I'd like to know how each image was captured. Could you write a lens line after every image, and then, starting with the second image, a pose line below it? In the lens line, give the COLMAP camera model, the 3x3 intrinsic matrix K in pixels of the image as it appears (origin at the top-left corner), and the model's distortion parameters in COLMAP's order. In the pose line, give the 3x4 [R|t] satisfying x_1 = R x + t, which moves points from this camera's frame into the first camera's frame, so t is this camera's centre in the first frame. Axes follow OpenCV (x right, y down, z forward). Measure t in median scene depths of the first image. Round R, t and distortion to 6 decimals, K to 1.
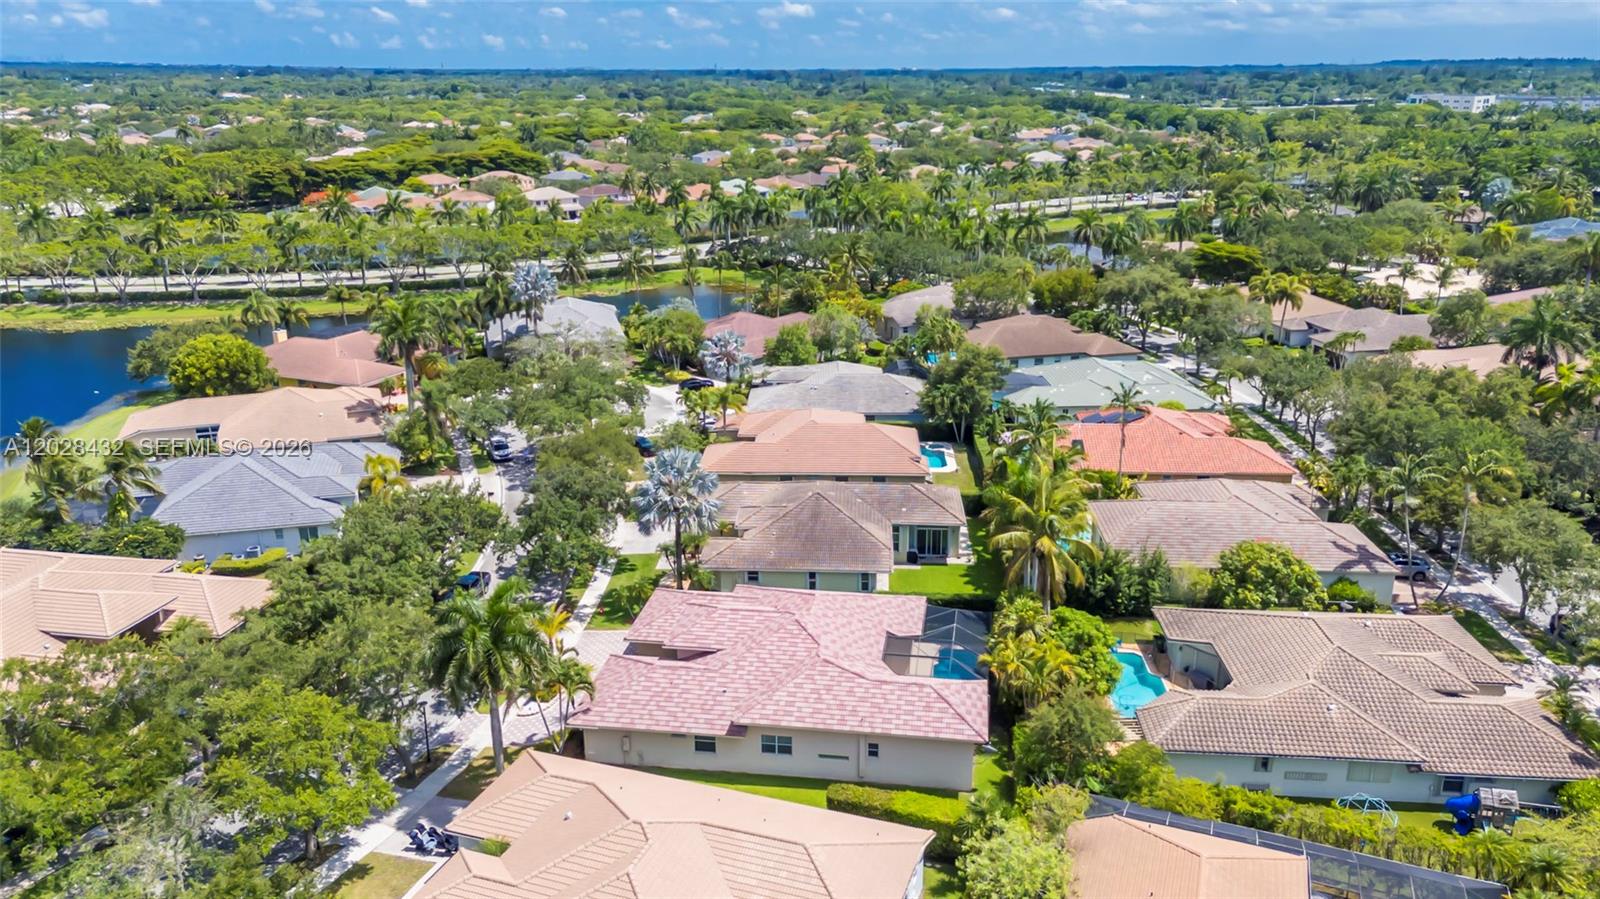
lens RADIAL K [[1176.6, 0, 804.4], [0, 1176.6, 449.7], [0, 0, 1]] dist [0.062163, 0.011586]
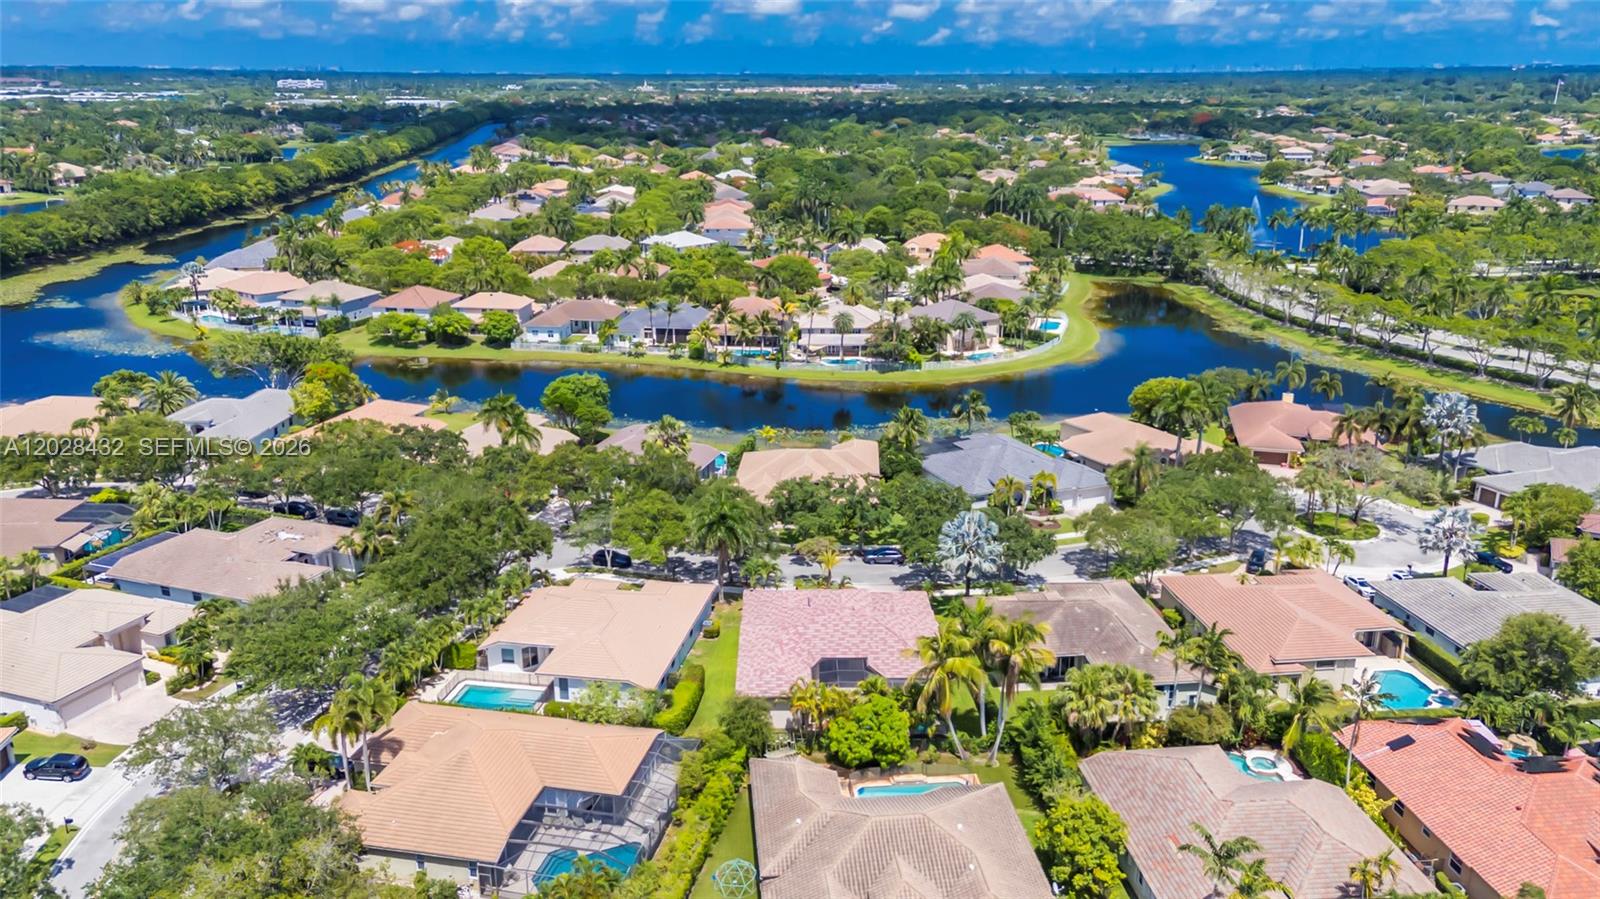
lens RADIAL K [[1176.6, 0, 804.4], [0, 1176.6, 449.7], [0, 0, 1]] dist [0.062163, 0.011586]
pose [[0.157704, 0.300921, -0.940519, 0.493611], [-0.301775, 0.921560, 0.244254, -0.150063], [0.940245, 0.245305, 0.236144, 0.202810]]
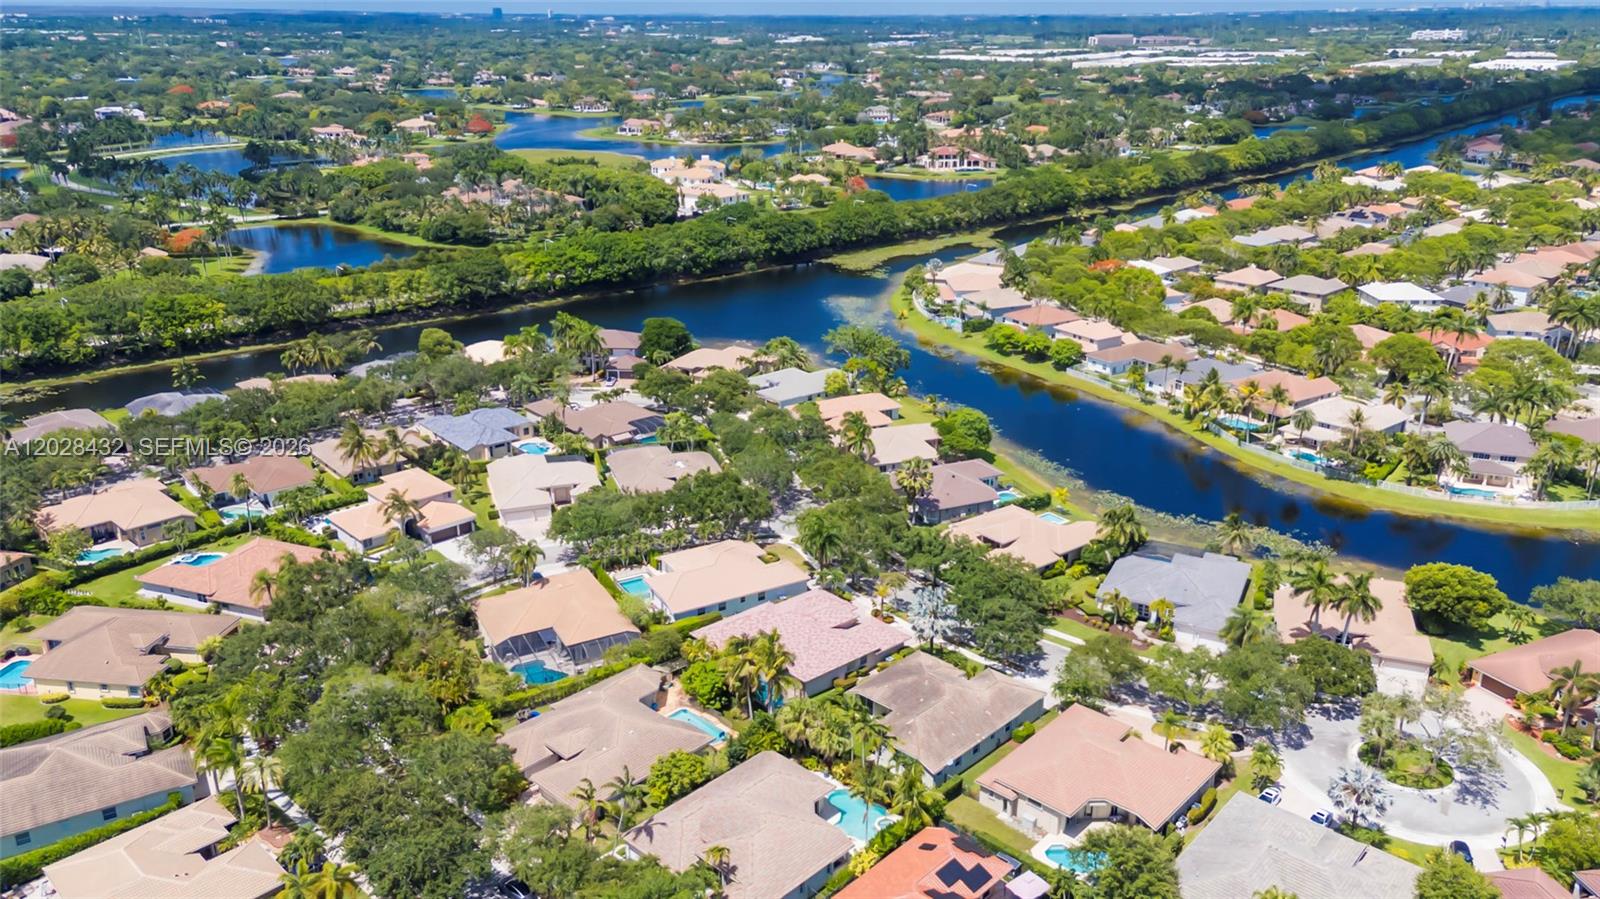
lens RADIAL K [[1191.3, 0, 800.0], [0, 1191.3, 449.5], [0, 0, 1]] dist [0.062165, 0.010759]
pose [[-0.654359, 0.259095, -0.710411, 0.538577], [-0.230109, 0.826688, 0.513455, -0.455004], [0.720322, 0.499456, -0.481331, 0.699097]]
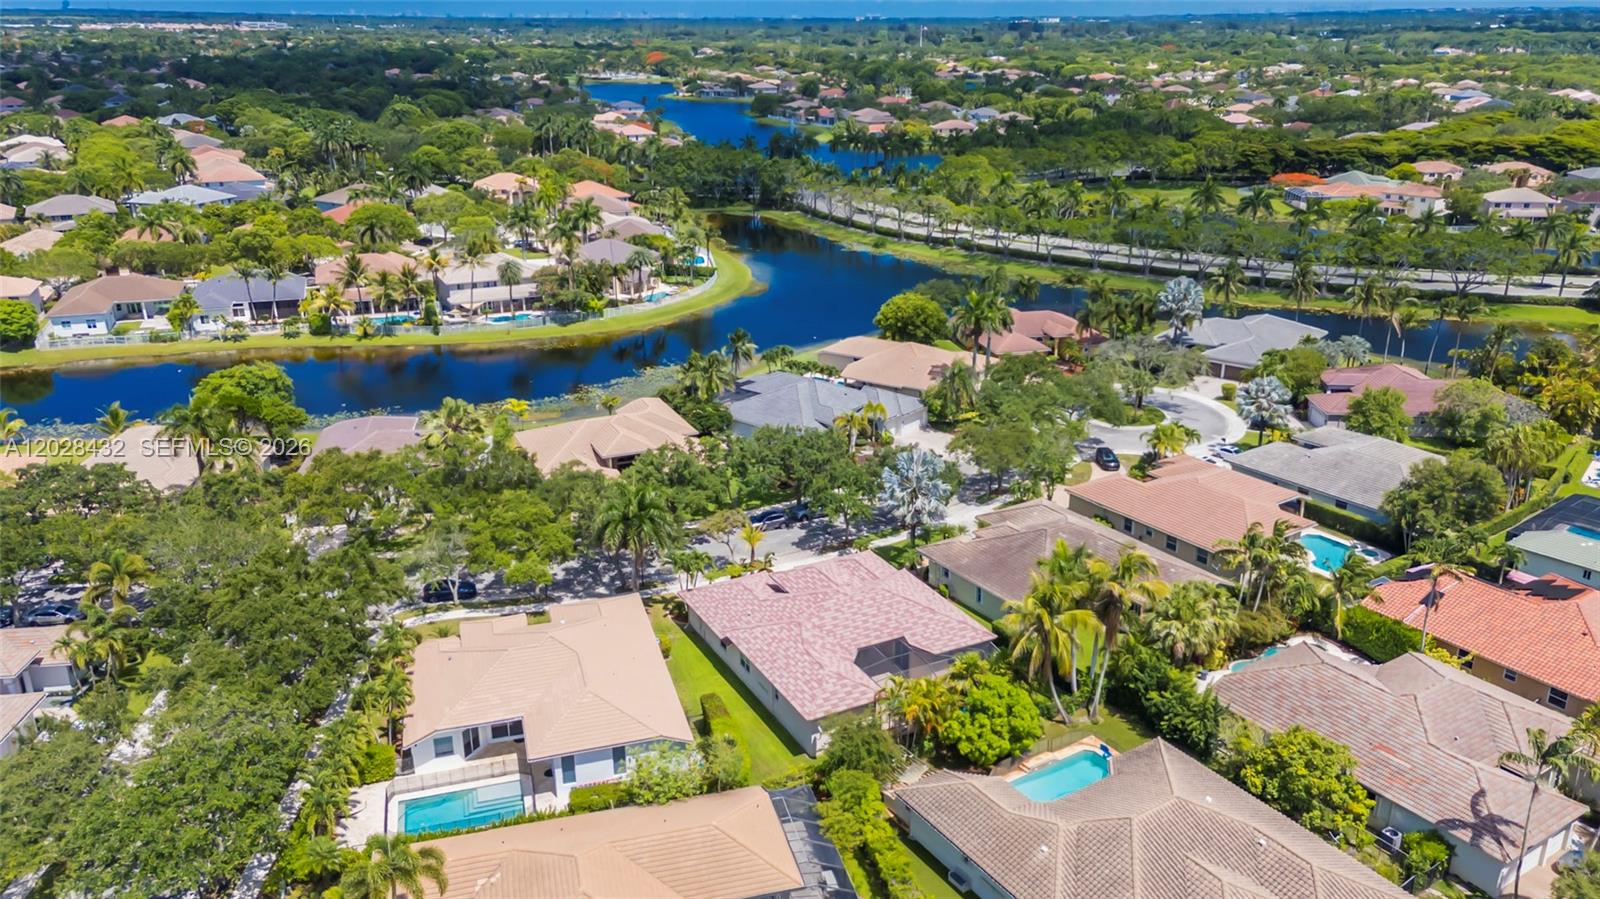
lens RADIAL K [[1176.6, 0, 804.4], [0, 1176.6, 449.7], [0, 0, 1]] dist [0.062163, 0.011586]
pose [[0.588507, 0.278328, -0.759074, 0.326644], [-0.246913, 0.955894, 0.159065, -0.072976], [0.769866, 0.093814, 0.631273, 0.056590]]
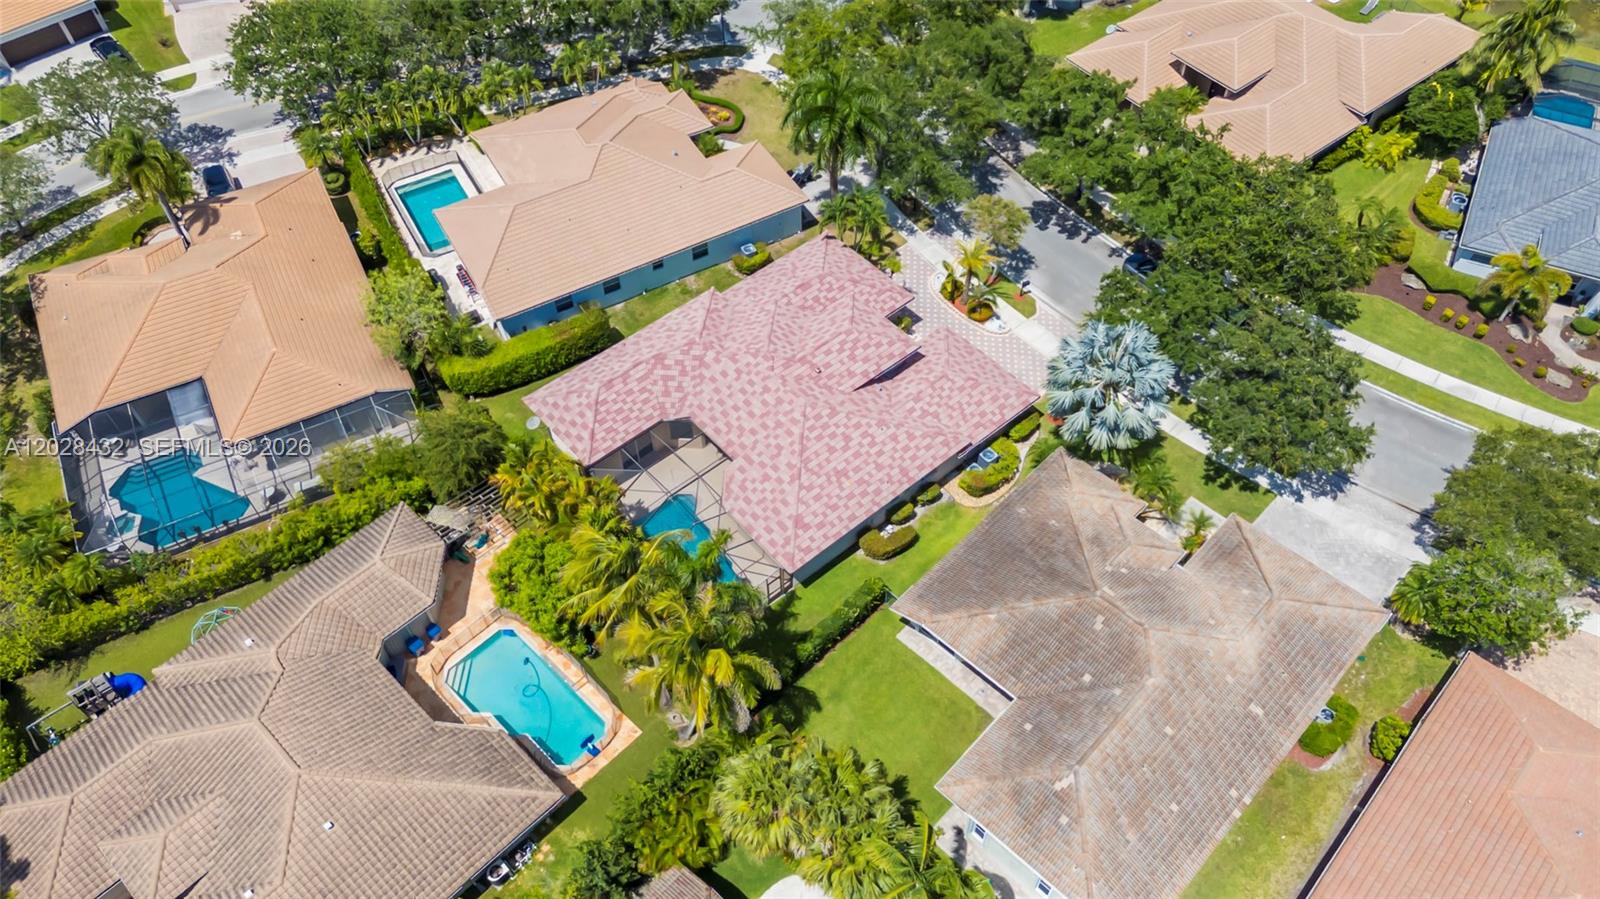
lens RADIAL K [[1168.3, 0, 800.0], [0, 1168.3, 449.5], [0, 0, 1]] dist [0.063579, -0.001921]
pose [[-0.656123, 0.599667, -0.458151, 0.158616], [-0.217971, 0.430635, 0.875809, -0.228627], [0.722490, 0.674502, -0.151840, 0.438372]]
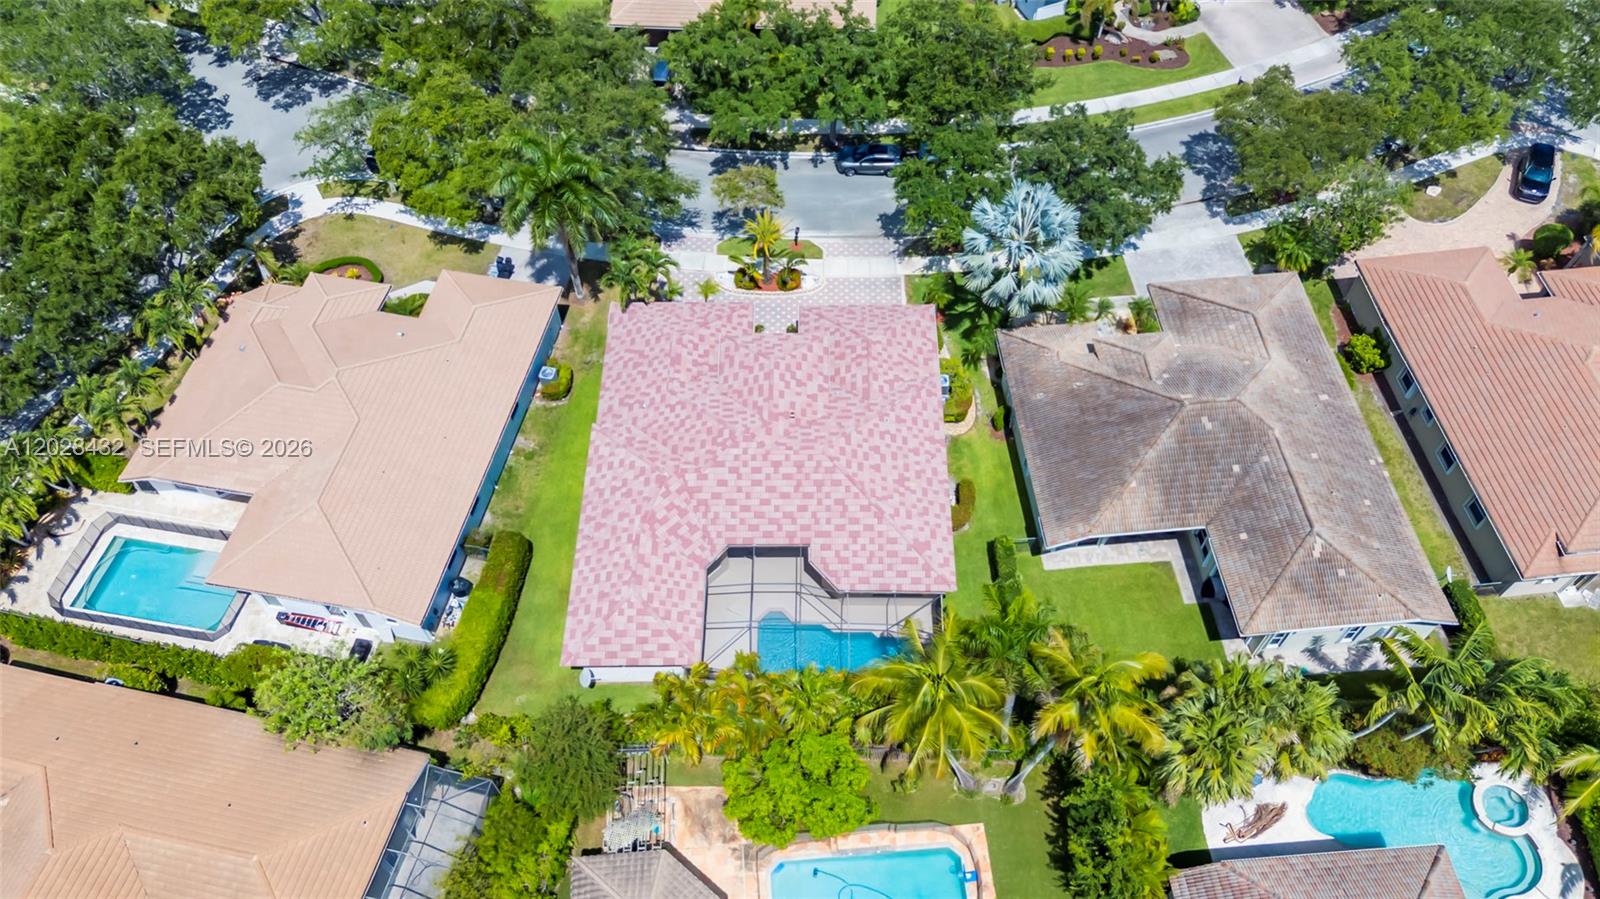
lens RADIAL K [[1168.3, 0, 800.0], [0, 1168.3, 449.5], [0, 0, 1]] dist [0.063579, -0.001921]
pose [[0.138005, 0.816176, -0.561080, 0.168768], [-0.292367, 0.574827, 0.764262, -0.177648], [0.946296, 0.058570, 0.317952, 0.281667]]
